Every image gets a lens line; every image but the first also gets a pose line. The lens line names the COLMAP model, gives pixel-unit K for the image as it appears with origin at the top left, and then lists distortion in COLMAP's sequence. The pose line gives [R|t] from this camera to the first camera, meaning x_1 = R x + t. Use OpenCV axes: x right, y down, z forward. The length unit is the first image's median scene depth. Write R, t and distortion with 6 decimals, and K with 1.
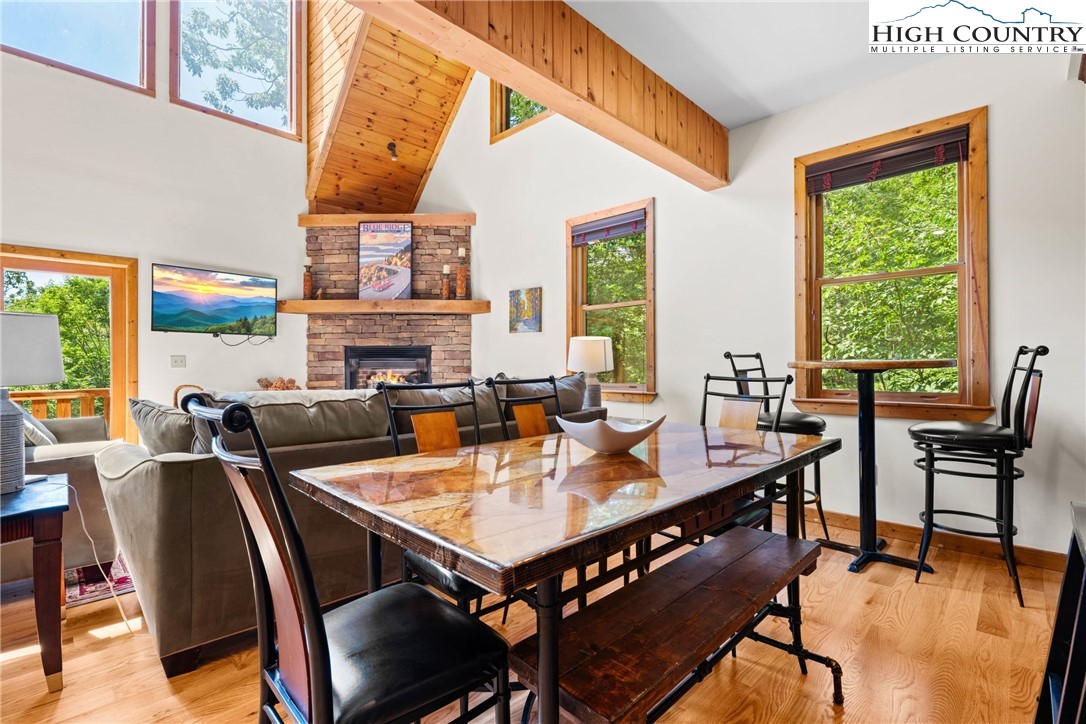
lens RADIAL K [[495.2, 0, 543.6], [0, 495.2, 362.8], [0, 0, 1]] dist [-0.000359, -0.000122]
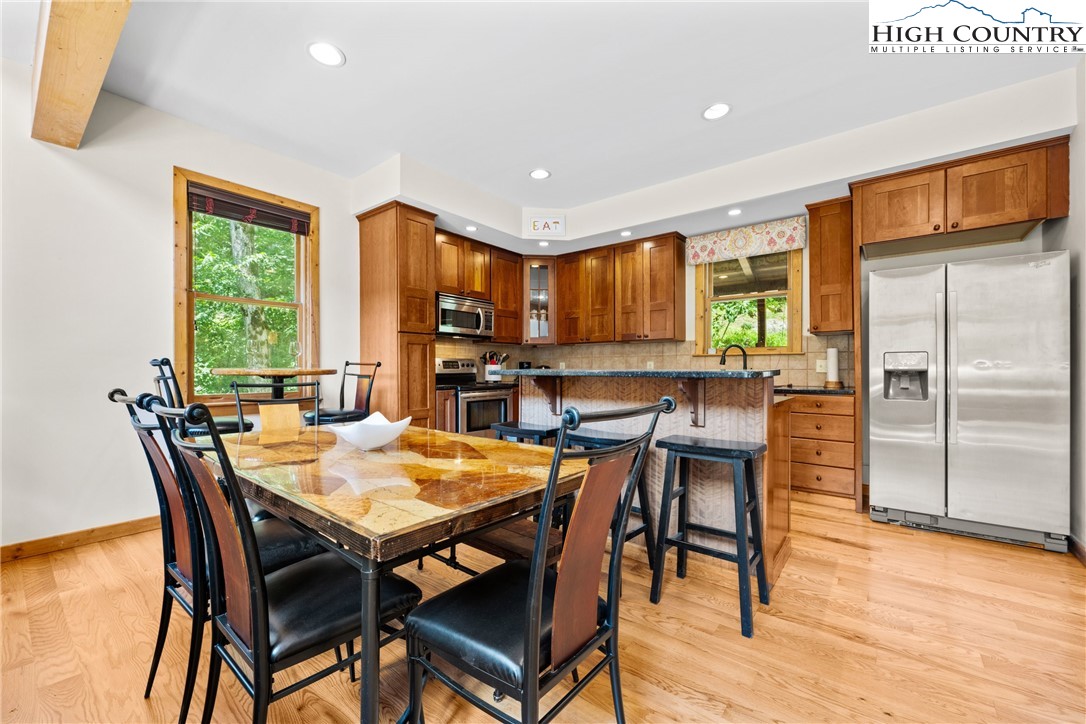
lens RADIAL K [[436.2, 0, 543.7], [0, 436.2, 368.4], [0, 0, 1]] dist [-0.000775, -0.000084]
pose [[-0.106991, 0.007757, 0.994230, -0.264064], [-0.003082, 0.999962, -0.008133, 0.001038], [-0.994255, -0.003934, -0.106963, 0.205897]]
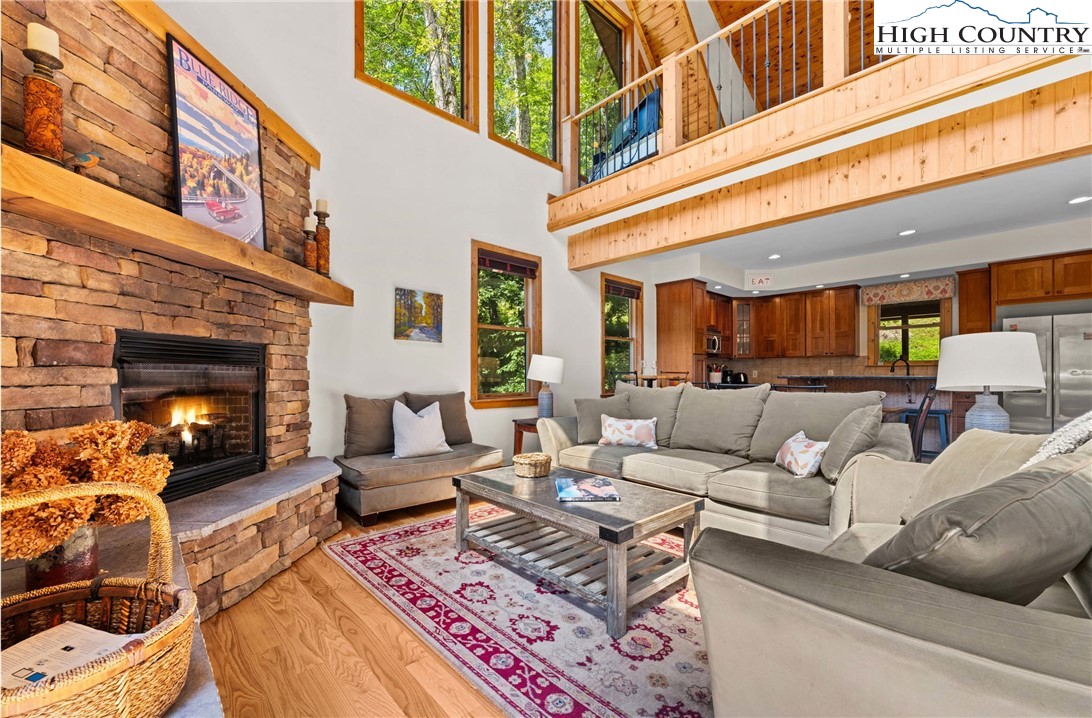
lens RADIAL K [[443.5, 0, 550.1], [0, 443.5, 375.2], [0, 0, 1]] dist [-0.000090, 0.000113]
pose [[0.031088, 0.005045, 0.999504, -0.747246], [-0.001236, 0.999987, -0.005009, 0.002649], [-0.999516, -0.001080, 0.031094, 0.684098]]
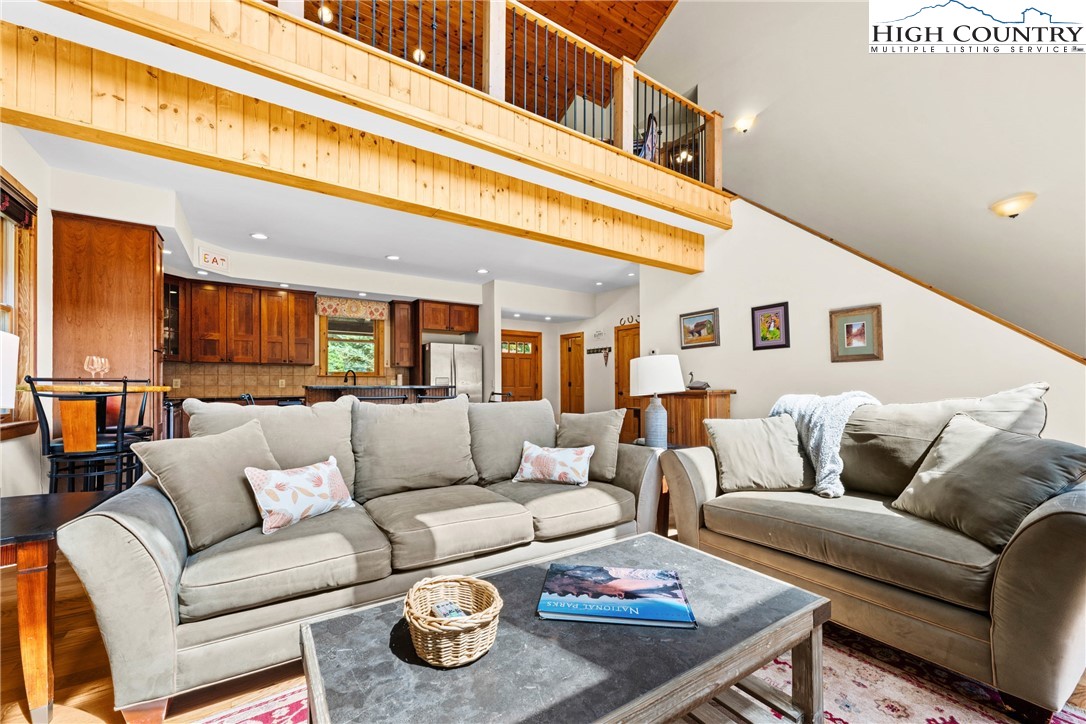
lens RADIAL K [[433.6, 0, 540.9], [0, 433.6, 379.8], [0, 0, 1]] dist [-0.000290, 0.000291]
pose [[-0.980345, 0.009855, 0.197046, -0.323402], [0.007344, 0.999882, -0.013471, 0.001346], [-0.197155, -0.011759, -0.980302, 0.896464]]
